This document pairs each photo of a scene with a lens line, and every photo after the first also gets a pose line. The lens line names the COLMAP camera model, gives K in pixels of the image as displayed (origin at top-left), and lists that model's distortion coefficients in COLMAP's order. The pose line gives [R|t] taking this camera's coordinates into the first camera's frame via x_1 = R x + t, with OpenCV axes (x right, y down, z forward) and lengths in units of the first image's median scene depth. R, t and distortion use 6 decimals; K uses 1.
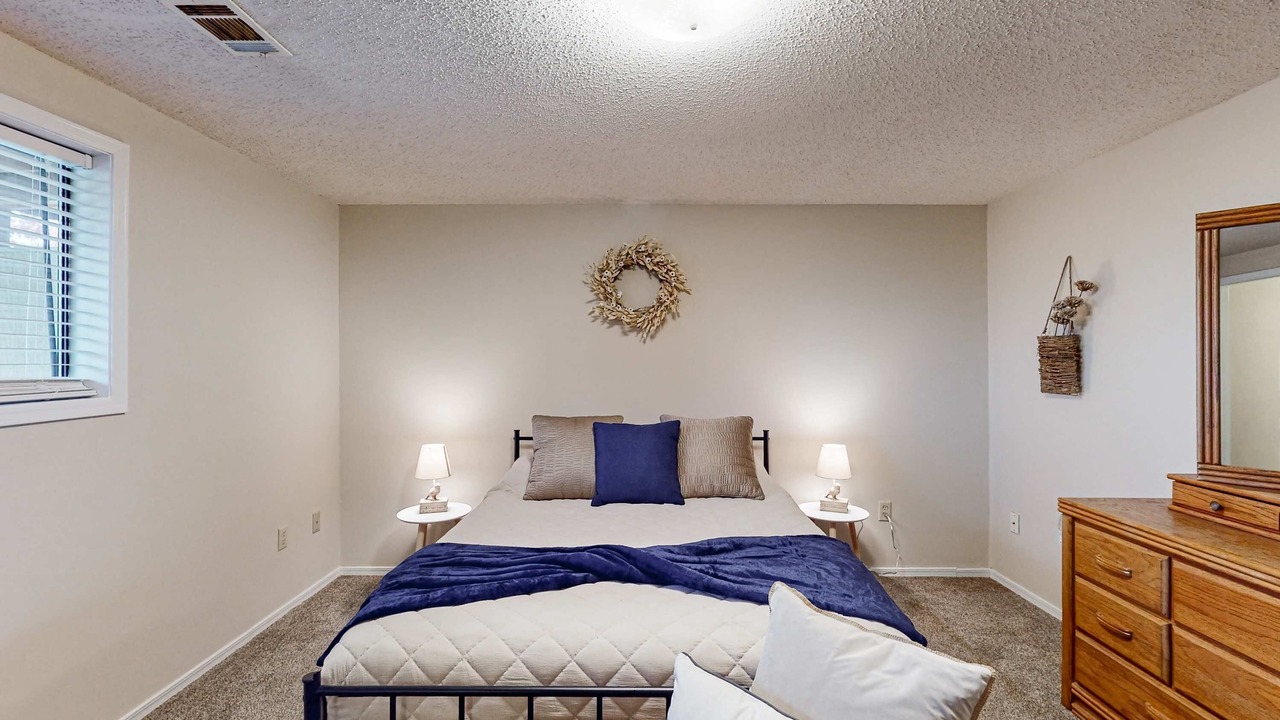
lens RADIAL K [[558.9, 0, 640.0], [0, 558.9, 351.9], [0, 0, 1]] dist [0.004855, -0.000097]
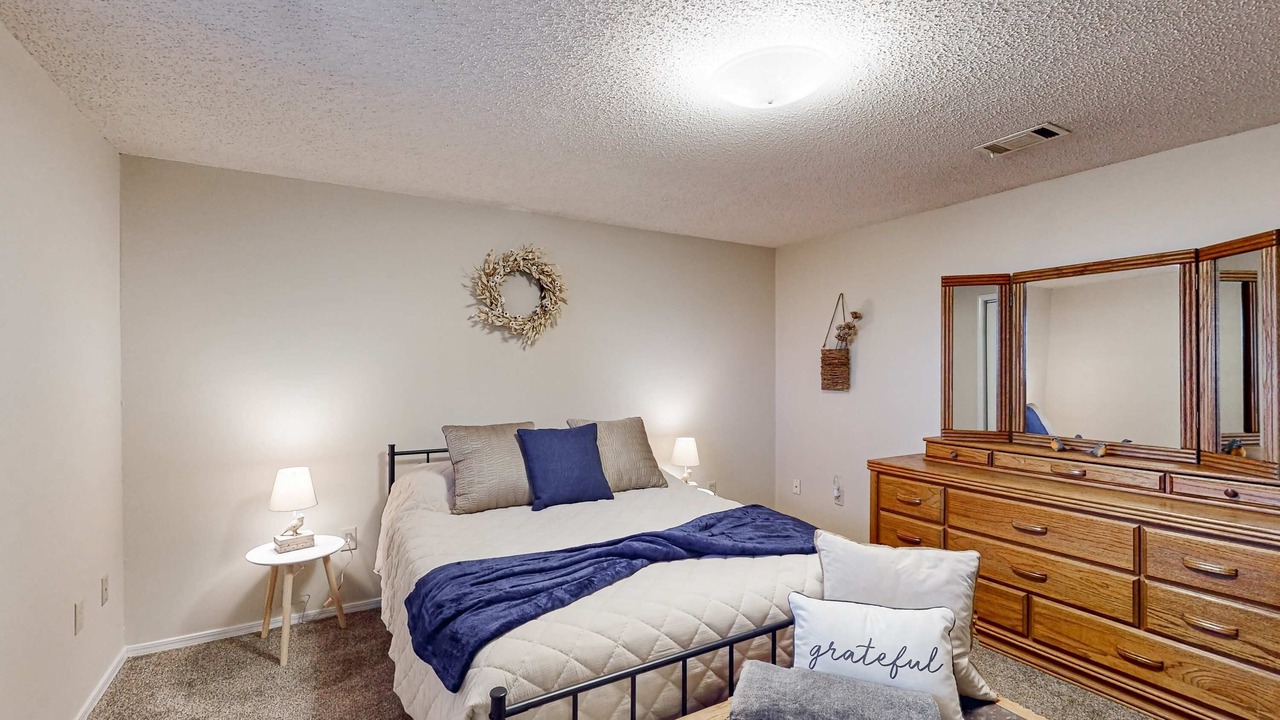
lens RADIAL K [[559.2, 0, 640.6], [0, 559.2, 362.4], [0, 0, 1]] dist [0.000691, 0.000188]
pose [[0.863233, 0.003048, 0.504797, -0.524761], [-0.006503, 0.999966, 0.005083, 0.000737], [-0.504764, -0.007670, 0.863223, 0.037736]]
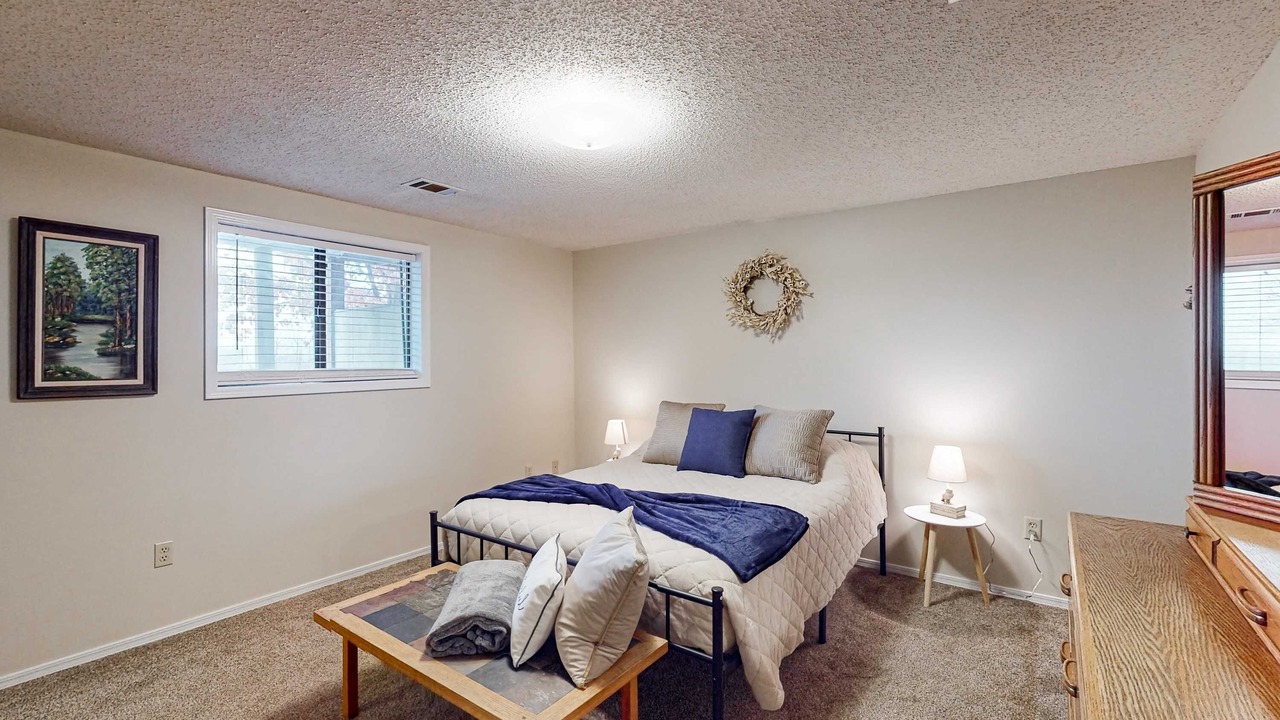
lens RADIAL K [[559.2, 0, 640.6], [0, 559.2, 362.4], [0, 0, 1]] dist [0.000691, 0.000188]
pose [[0.810274, 0.000542, -0.586051, 0.740396], [0.011847, 0.999780, 0.017304, -0.000050], [0.585932, -0.020964, 0.810089, -0.117193]]
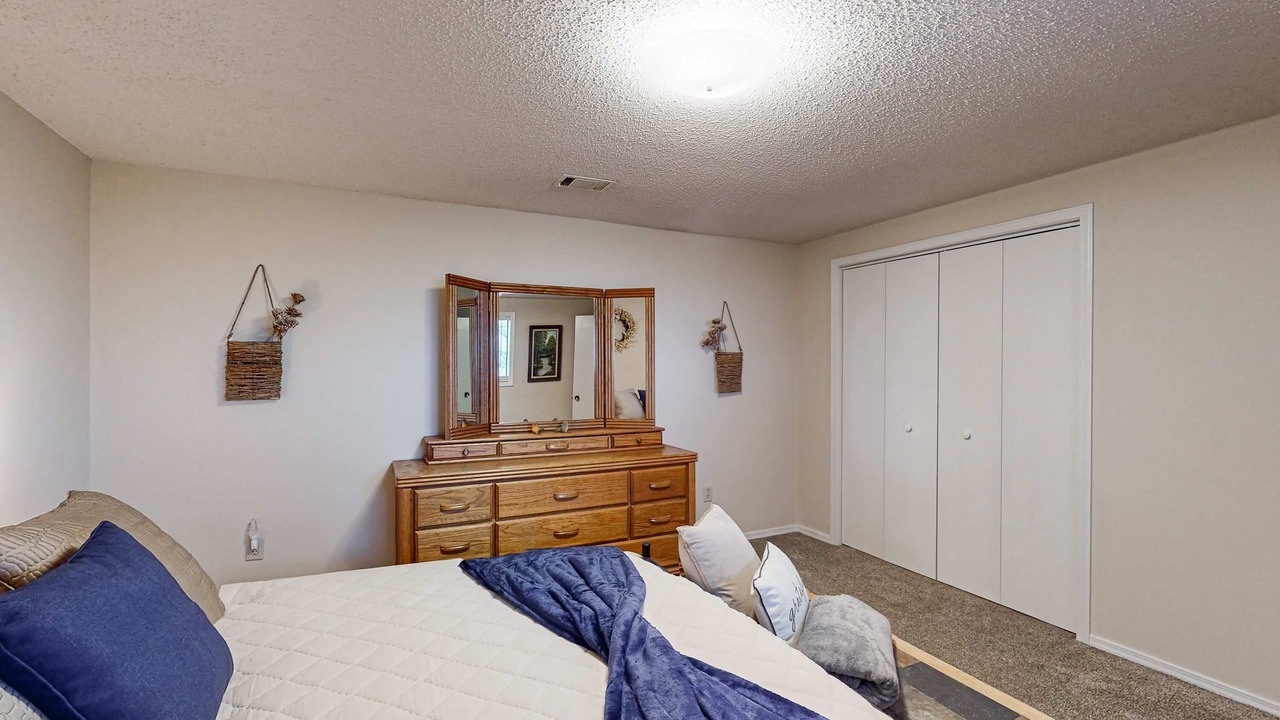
lens RADIAL K [[559.2, 0, 640.6], [0, 559.2, 362.4], [0, 0, 1]] dist [0.000691, 0.000188]
pose [[-0.444998, -0.006328, 0.895509, -0.614921], [-0.015613, 0.999878, -0.000694, -0.001710], [-0.895396, -0.014291, -0.445042, 1.107443]]
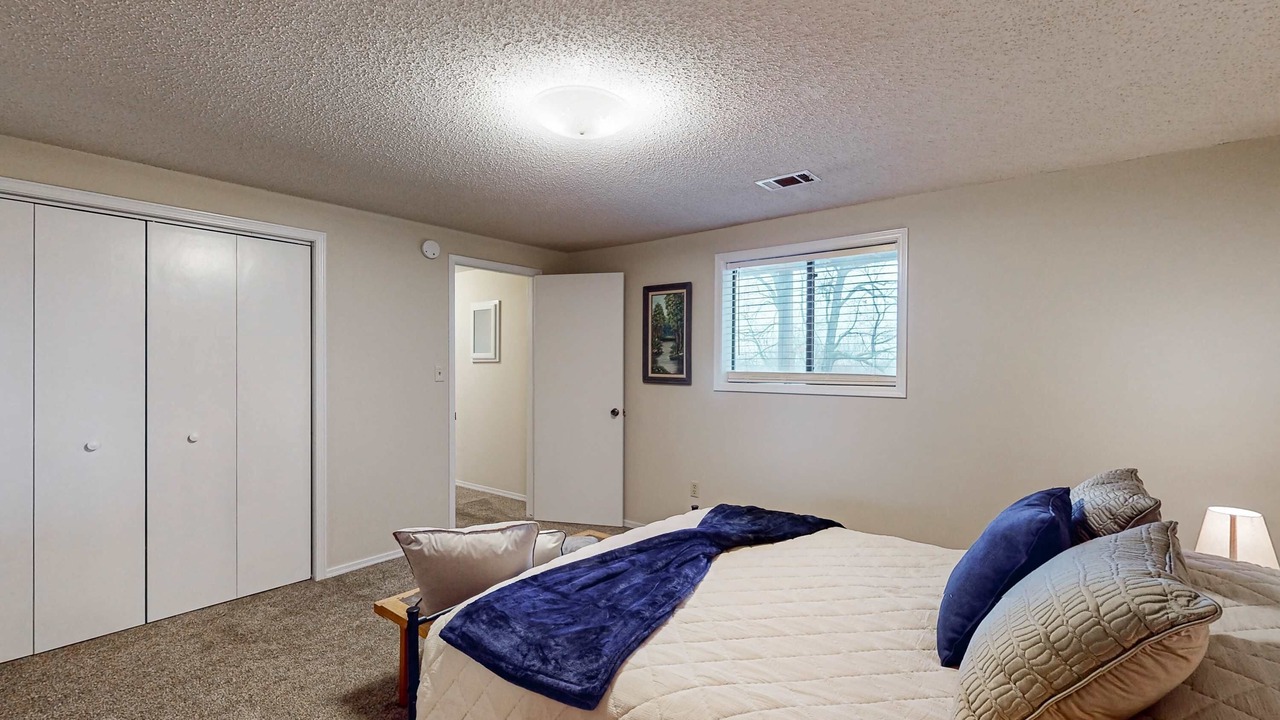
lens RADIAL K [[559.2, 0, 640.6], [0, 559.2, 362.4], [0, 0, 1]] dist [0.000691, 0.000188]
pose [[-0.638438, 0.002105, -0.769670, 0.726994], [0.005531, 0.999983, -0.001853, 0.005266], [0.769653, -0.005440, -0.638439, 1.359055]]
